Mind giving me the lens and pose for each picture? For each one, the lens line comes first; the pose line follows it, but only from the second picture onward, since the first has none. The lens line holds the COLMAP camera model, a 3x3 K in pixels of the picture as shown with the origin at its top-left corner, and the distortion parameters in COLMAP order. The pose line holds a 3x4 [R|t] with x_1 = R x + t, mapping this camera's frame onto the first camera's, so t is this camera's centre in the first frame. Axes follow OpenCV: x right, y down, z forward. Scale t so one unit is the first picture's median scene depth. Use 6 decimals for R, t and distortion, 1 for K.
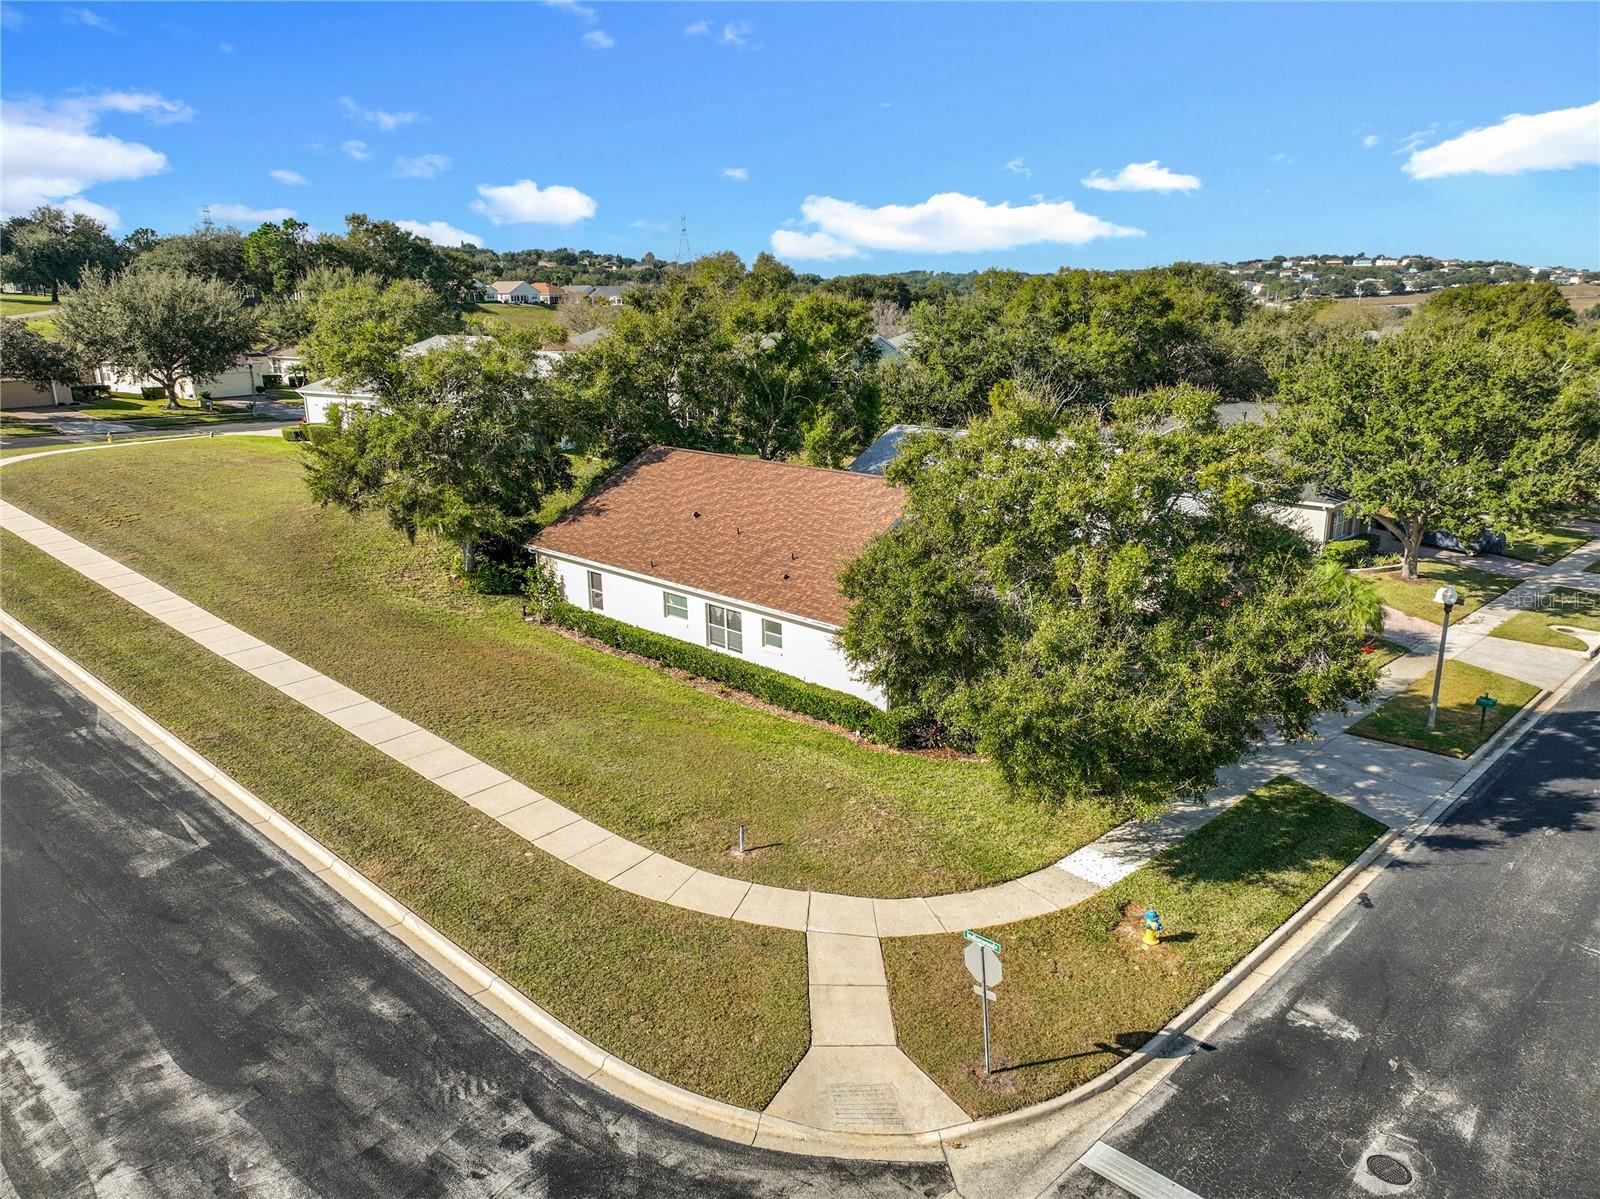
lens RADIAL K [[1122.5, 0, 800.0], [0, 1122.5, 599.5], [0, 0, 1]] dist [0.007568, -0.006179]
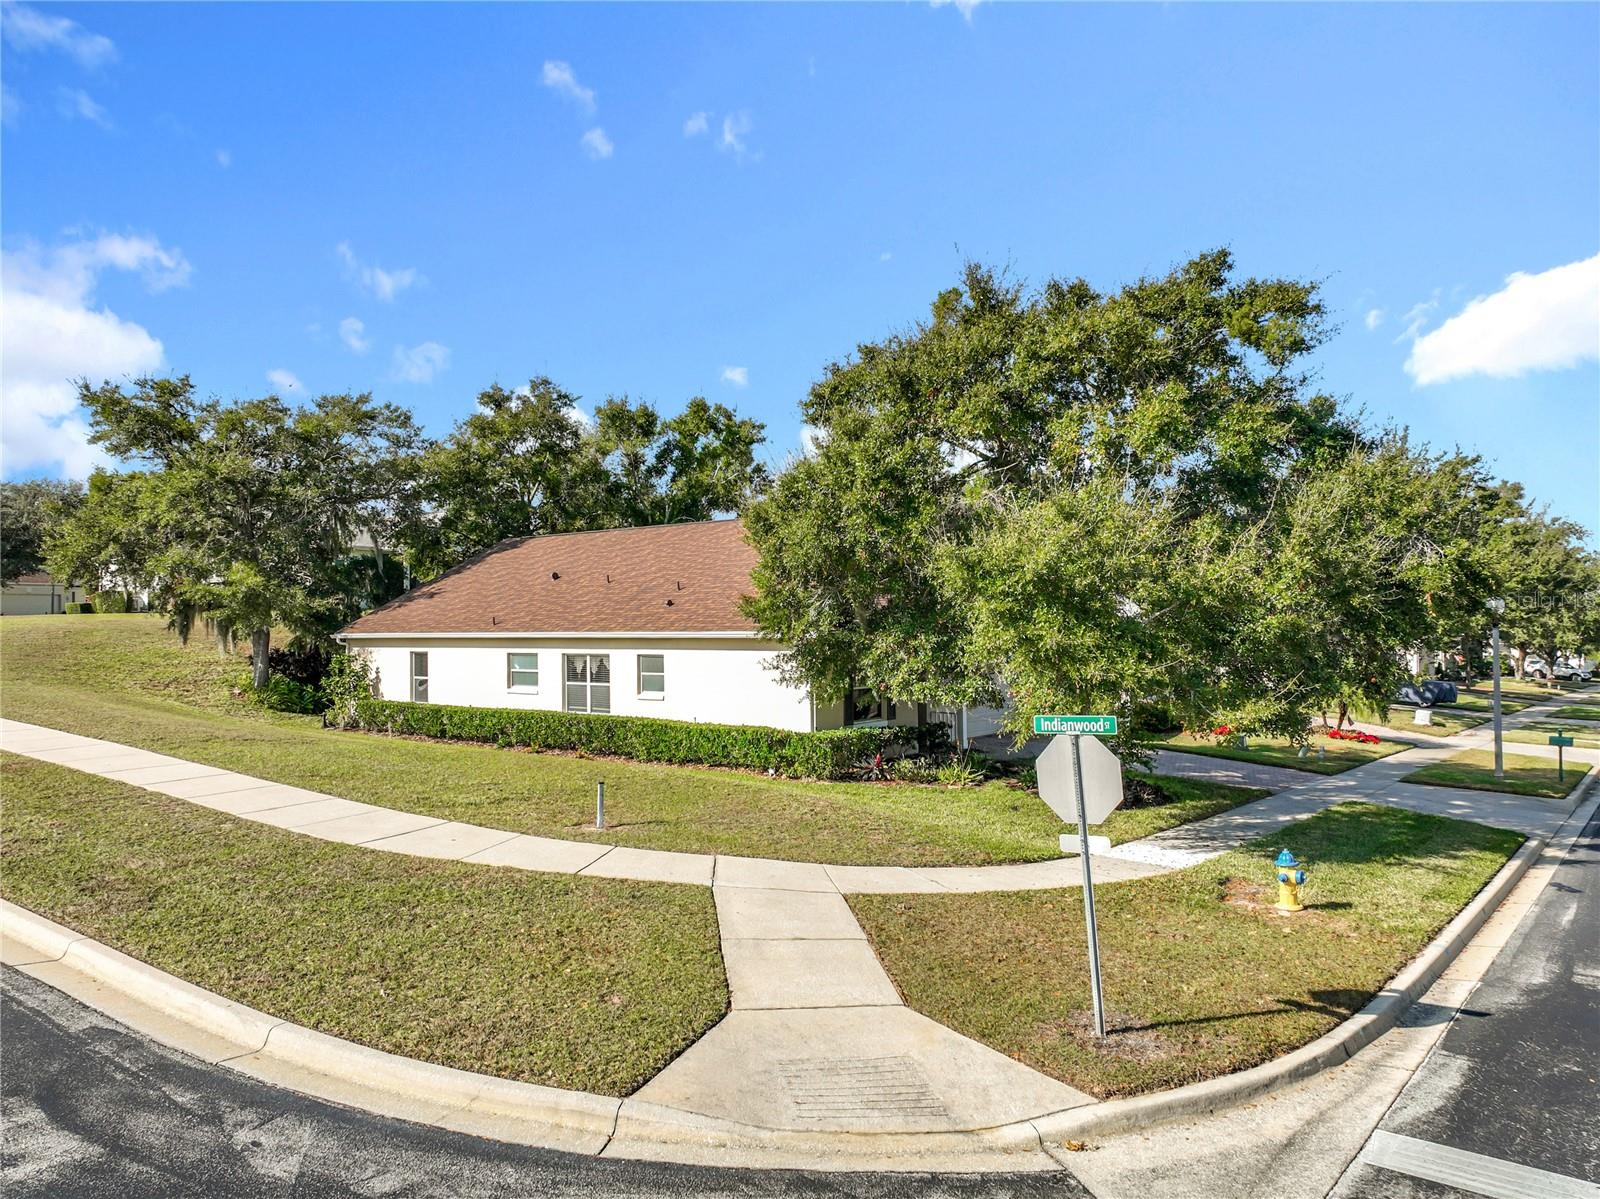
lens RADIAL K [[1126.8, 0, 800.0], [0, 1126.8, 599.5], [0, 0, 1]] dist [0.011753, 0.003201]
pose [[0.994186, 0.001565, 0.107667, -0.012527], [0.028545, 0.960291, -0.277536, 0.349385], [-0.103826, 0.278996, 0.954663, 0.466028]]
